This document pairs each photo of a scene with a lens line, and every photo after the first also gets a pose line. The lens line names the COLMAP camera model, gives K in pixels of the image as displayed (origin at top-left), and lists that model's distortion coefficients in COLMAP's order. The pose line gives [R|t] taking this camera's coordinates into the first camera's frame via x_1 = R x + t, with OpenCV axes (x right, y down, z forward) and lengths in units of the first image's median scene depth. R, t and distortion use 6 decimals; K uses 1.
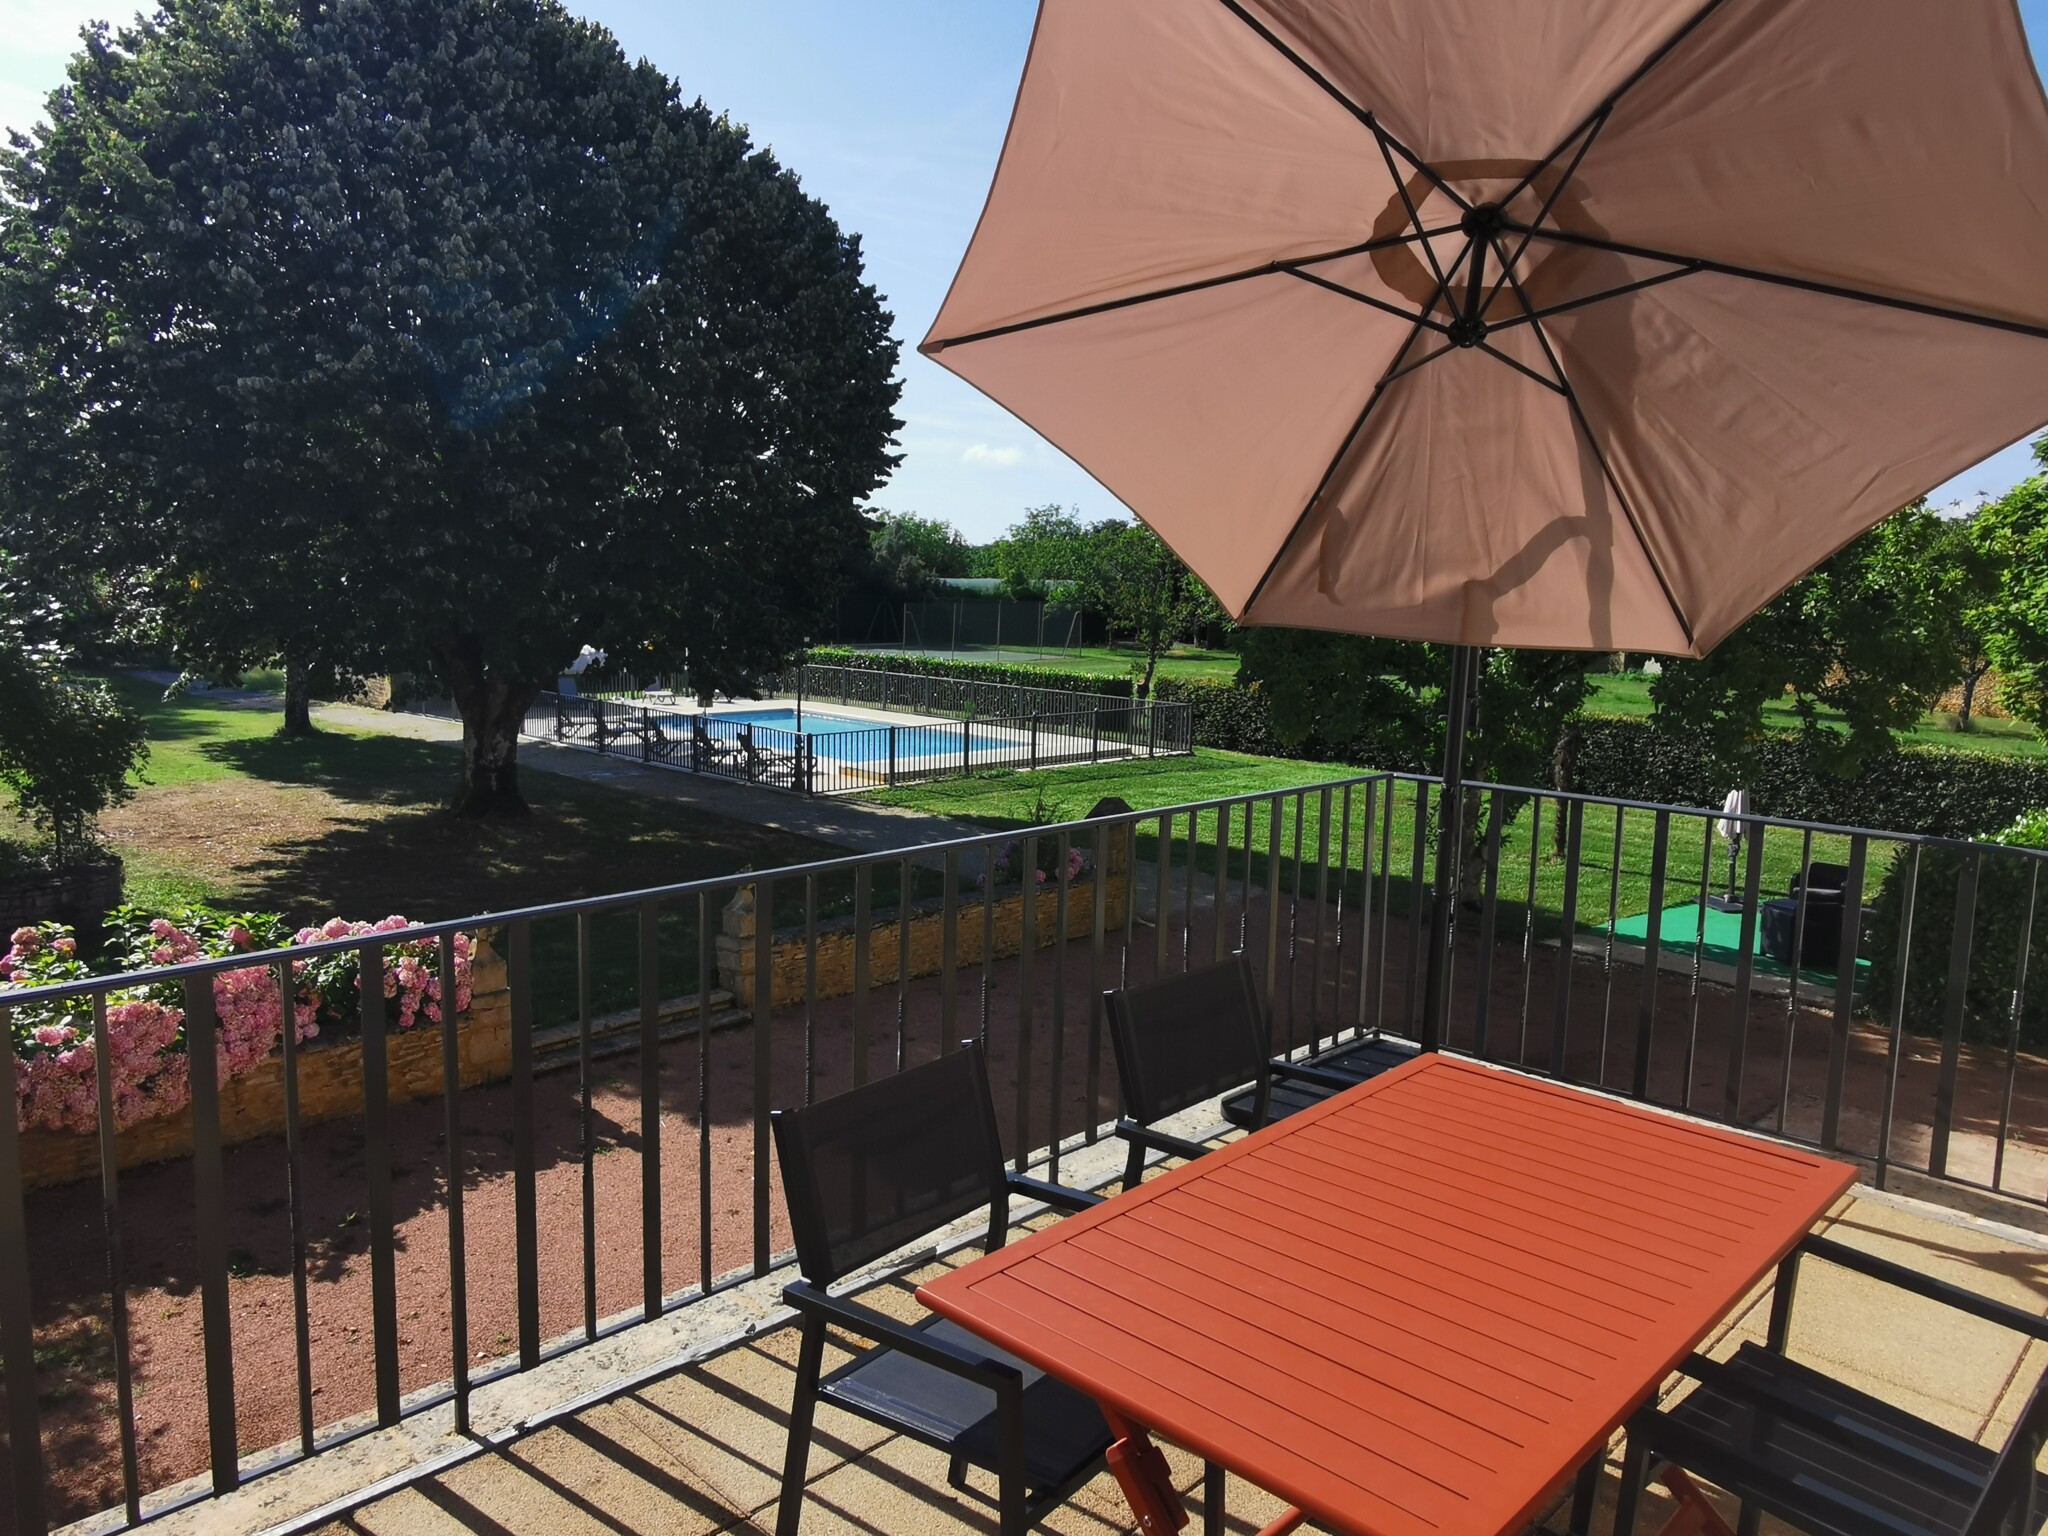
lens RADIAL K [[1435.5, 0, 1022.1], [0, 1435.5, 774.1], [0, 0, 1]] dist [-0.006852, -0.001423]
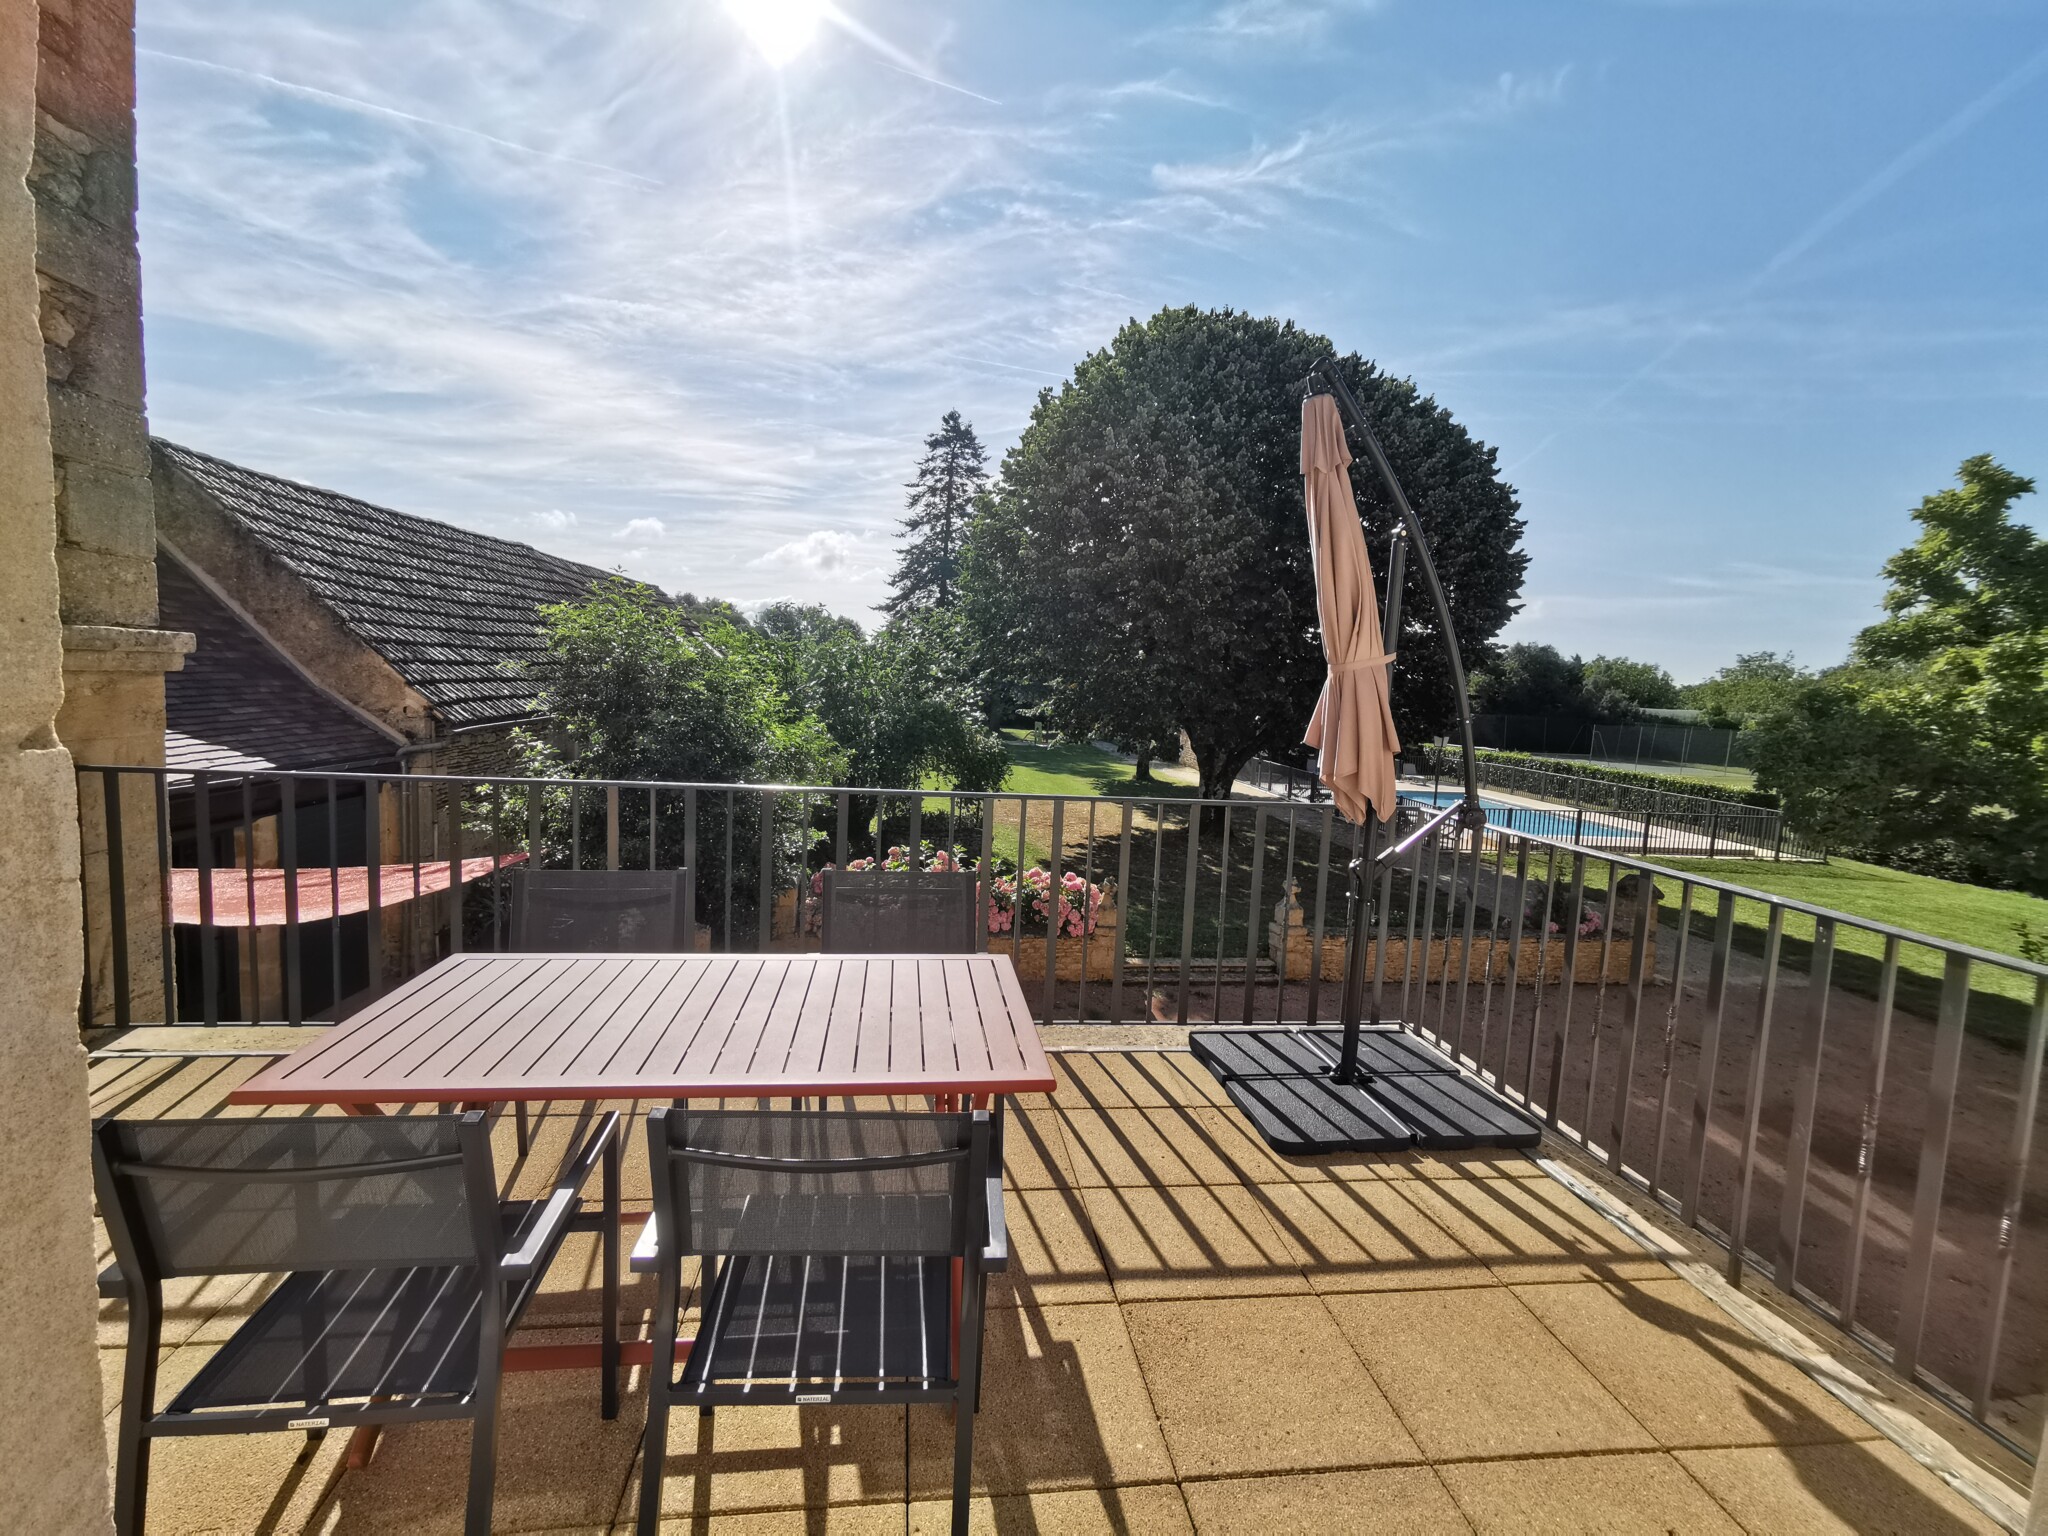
lens RADIAL K [[941.3, 0, 1026.9], [0, 941.3, 761.4], [0, 0, 1]] dist [0.004681, 0.001099]
pose [[0.789222, 0.072323, -0.609835, 0.101903], [-0.116061, 0.992711, -0.032471, 0.005227], [0.603042, 0.096405, 0.791863, 0.037295]]
